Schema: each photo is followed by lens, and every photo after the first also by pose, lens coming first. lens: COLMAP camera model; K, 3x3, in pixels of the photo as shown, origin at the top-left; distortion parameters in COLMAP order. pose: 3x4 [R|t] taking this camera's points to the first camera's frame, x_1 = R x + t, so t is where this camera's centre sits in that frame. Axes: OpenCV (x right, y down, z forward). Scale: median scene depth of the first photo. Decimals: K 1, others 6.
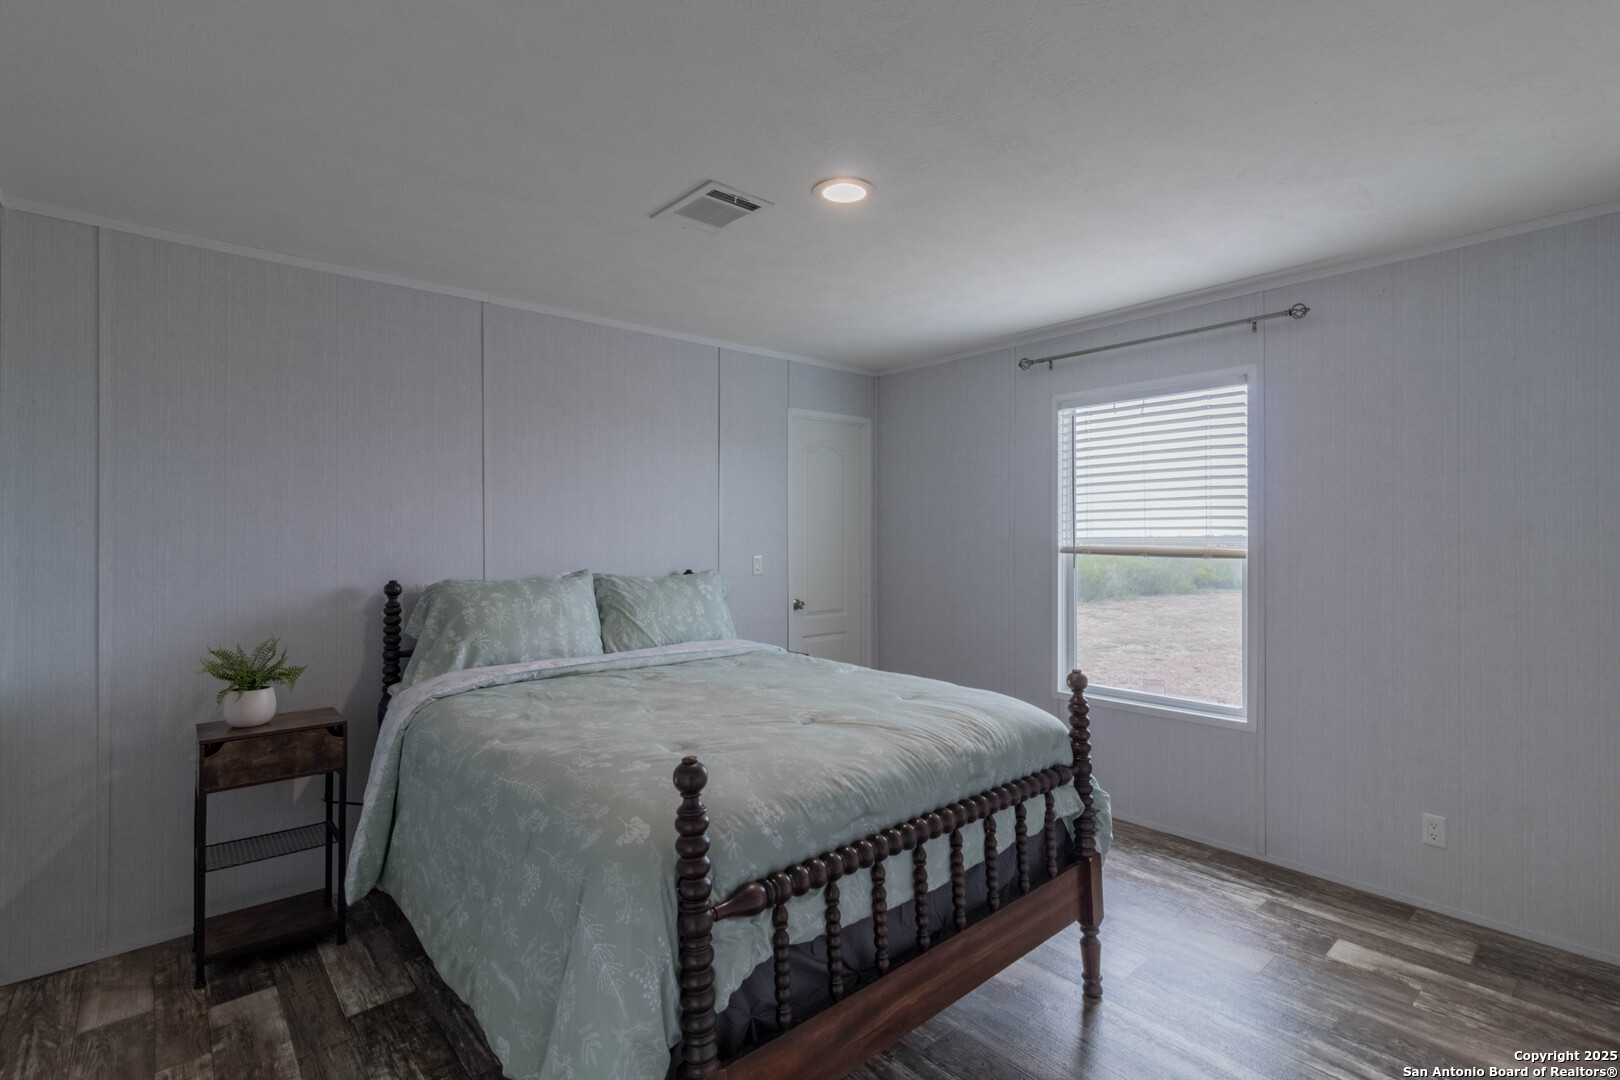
lens RADIAL K [[761.7, 0, 804.3], [0, 761.7, 540.1], [0, 0, 1]] dist [0.020786, 0.001651]
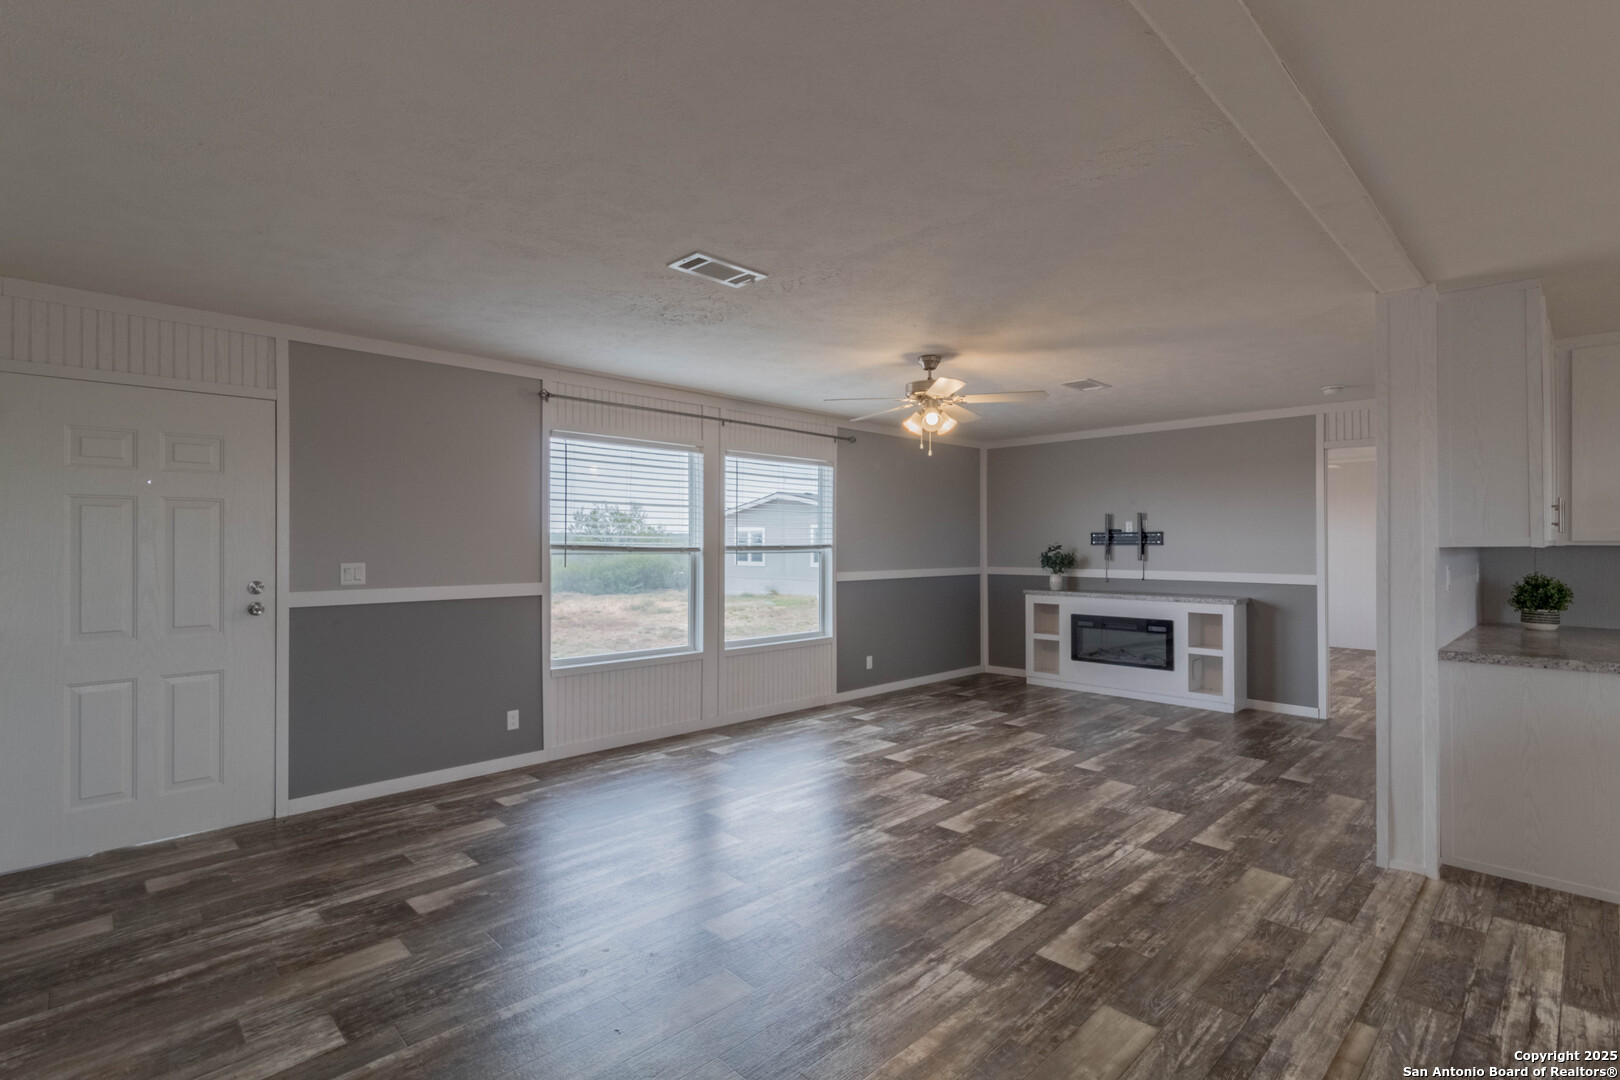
lens RADIAL K [[761.7, 0, 801.5], [0, 761.7, 540.4], [0, 0, 1]] dist [0.020786, 0.001651]
pose [[-0.060349, 0.004716, 0.998166, -1.740468], [0.003417, 0.999984, -0.004518, 0.007113], [-0.998171, 0.003138, -0.060364, 1.395417]]
